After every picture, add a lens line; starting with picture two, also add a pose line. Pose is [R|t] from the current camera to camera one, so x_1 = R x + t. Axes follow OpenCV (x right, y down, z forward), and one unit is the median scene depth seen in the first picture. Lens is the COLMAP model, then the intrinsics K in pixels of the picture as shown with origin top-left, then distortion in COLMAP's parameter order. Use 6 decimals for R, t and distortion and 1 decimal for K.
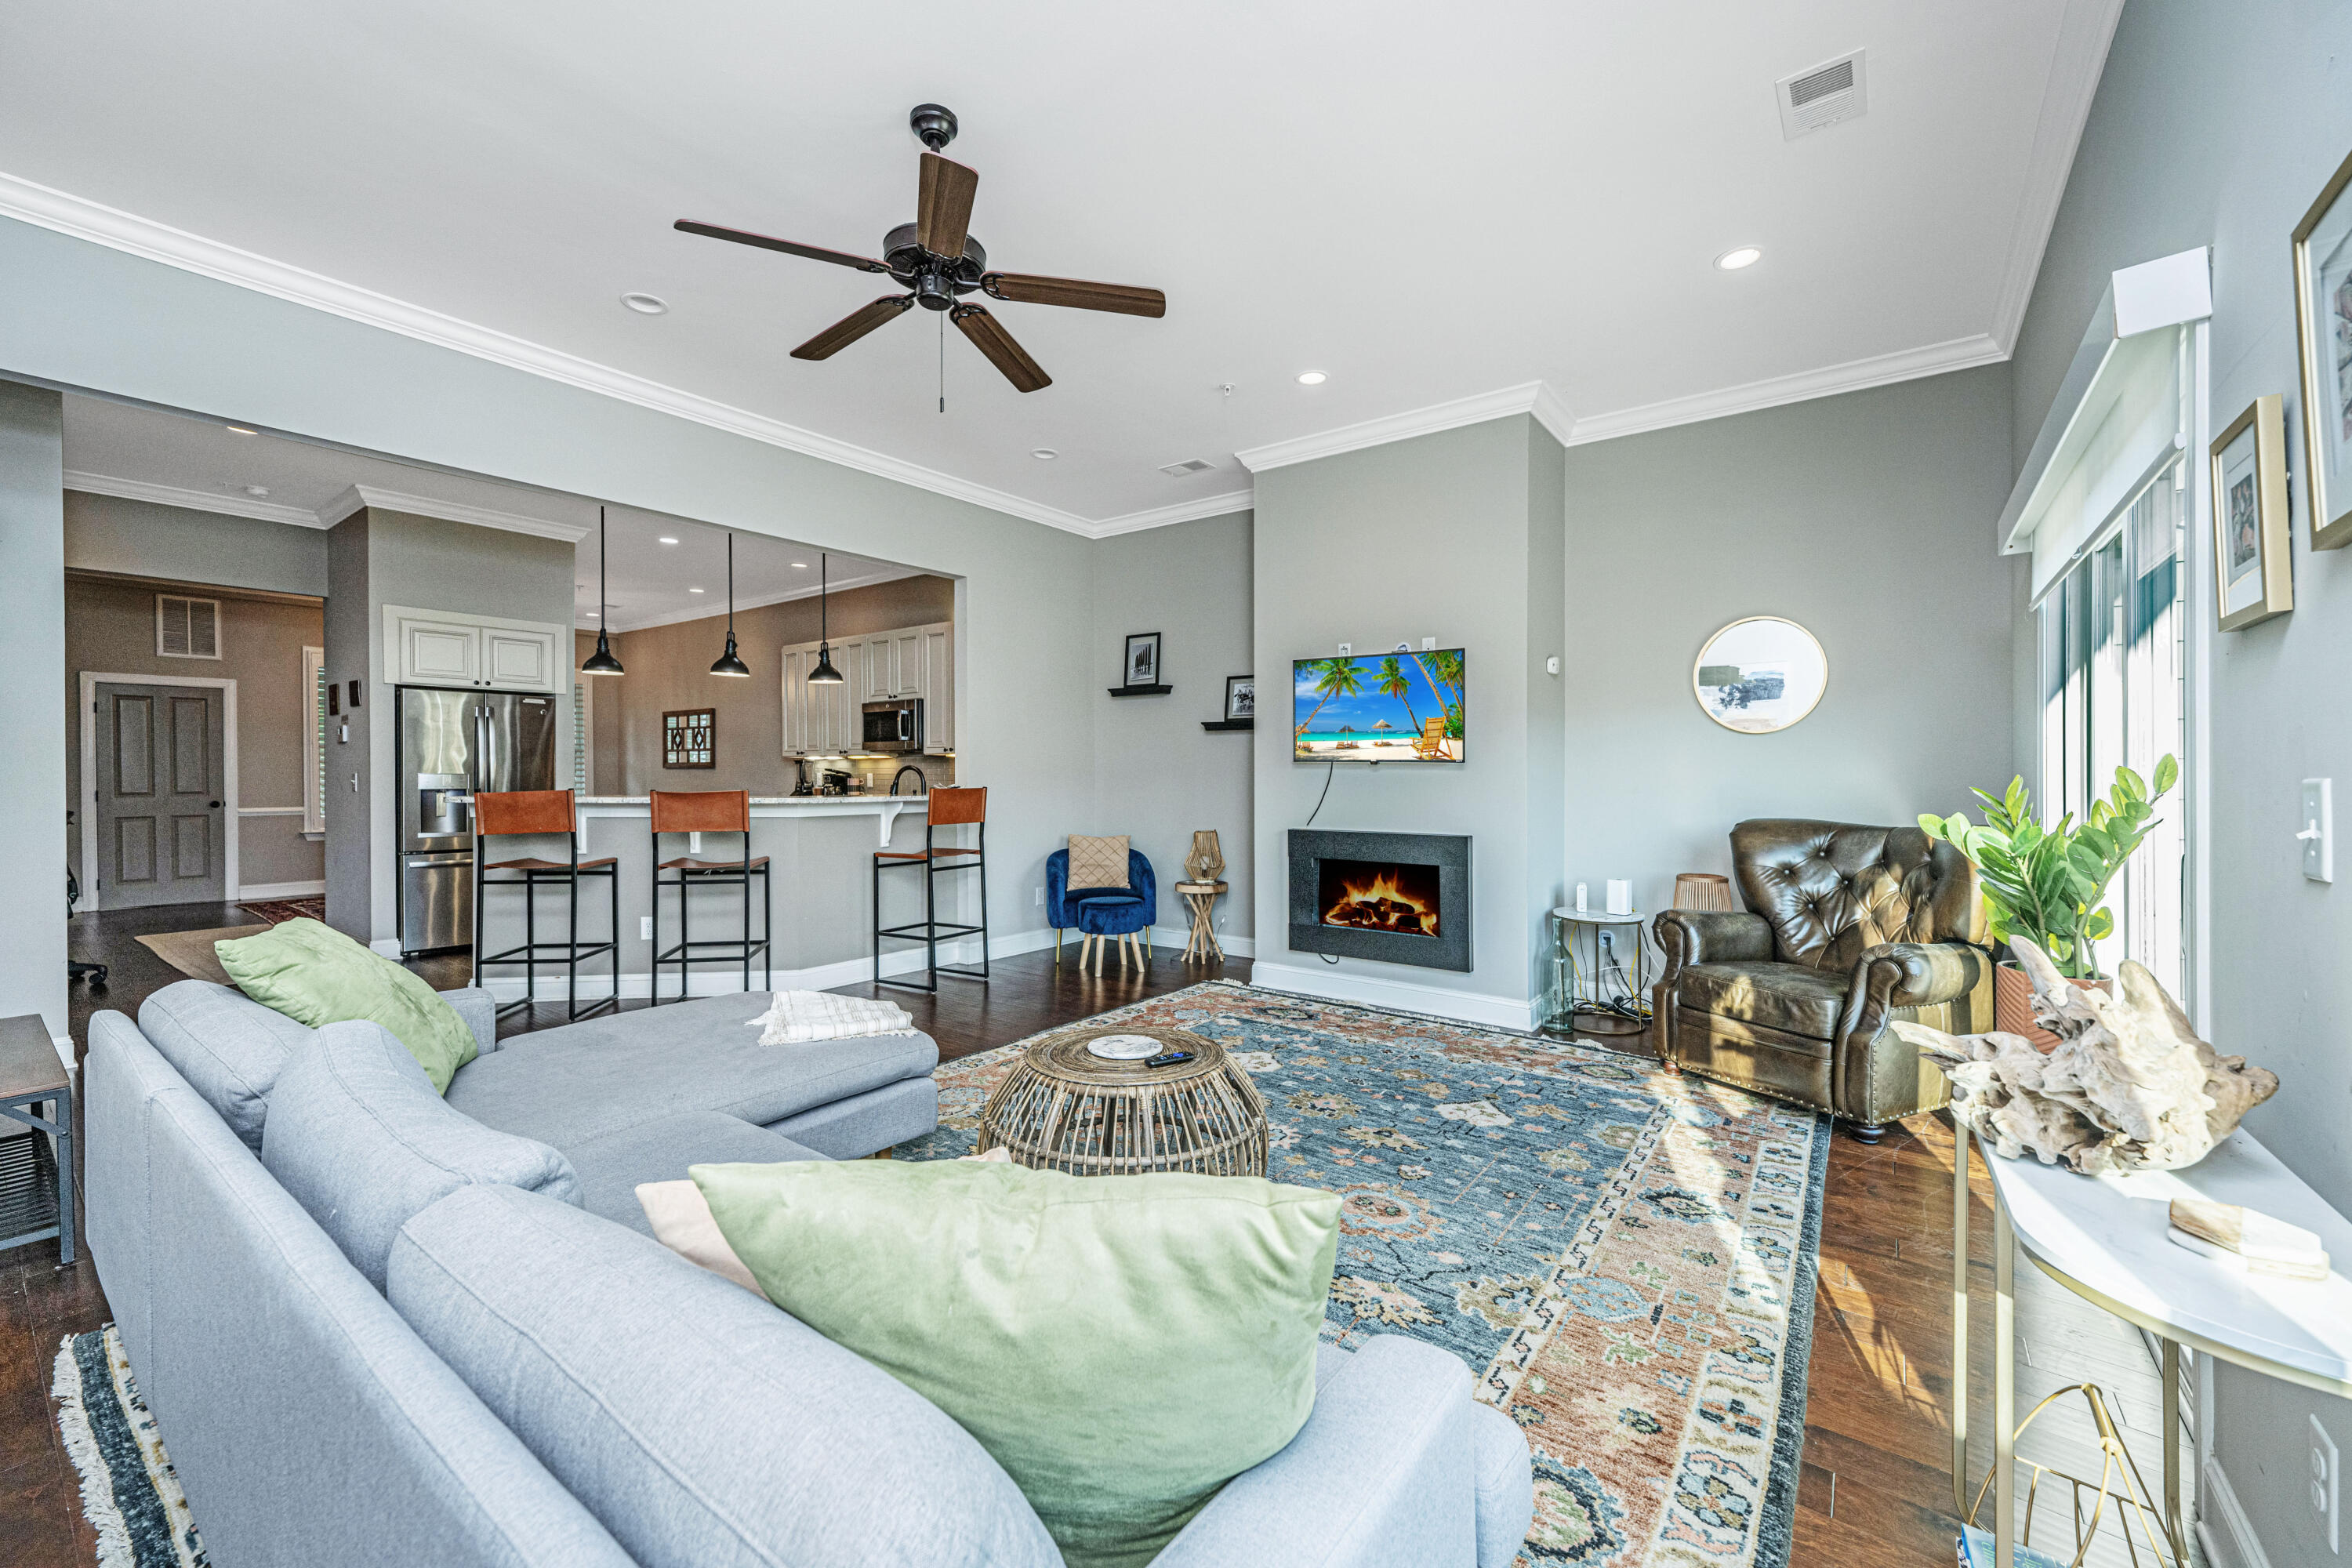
lens RADIAL K [[948.5, 0, 1181.7], [0, 948.5, 780.4], [0, 0, 1]] dist [-0.007105, -0.000234]
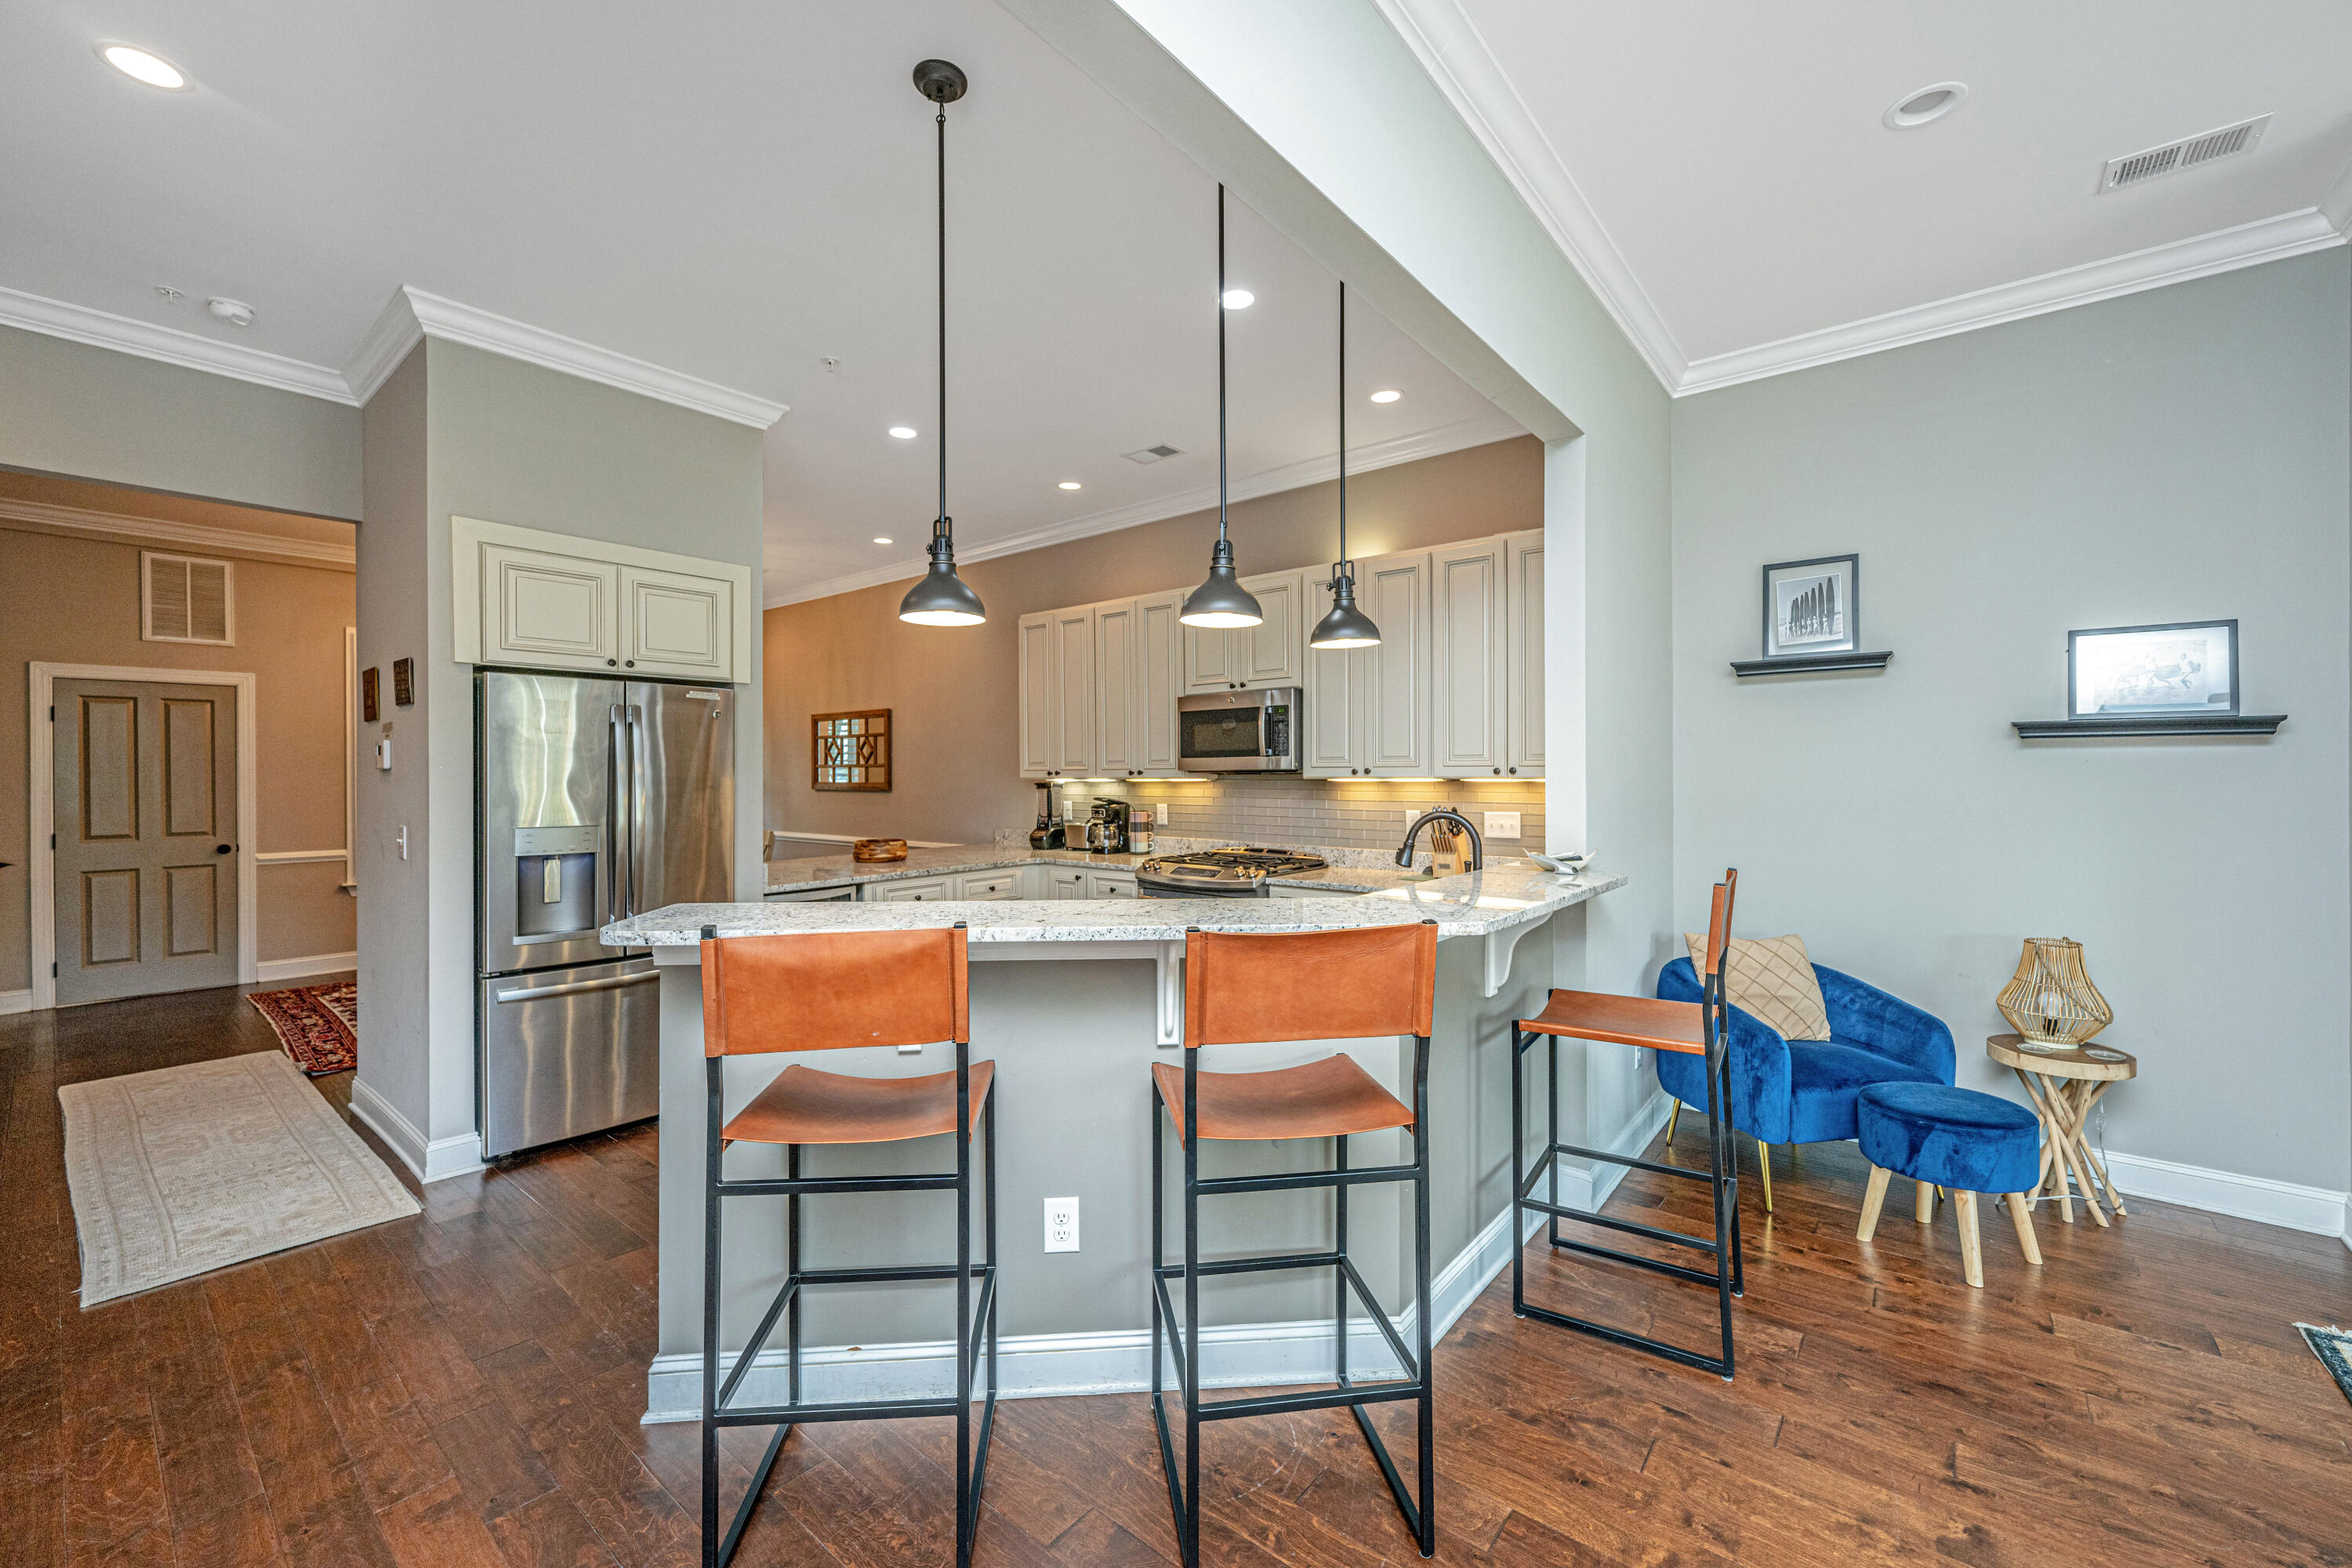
lens RADIAL K [[948.5, 0, 1168.8], [0, 948.5, 775.7], [0, 0, 1]] dist [-0.007105, -0.000234]
pose [[0.998596, -0.005079, -0.052729, -0.368907], [0.004774, 0.999971, -0.005892, -0.029441], [0.052757, 0.005632, 0.998591, 0.435138]]
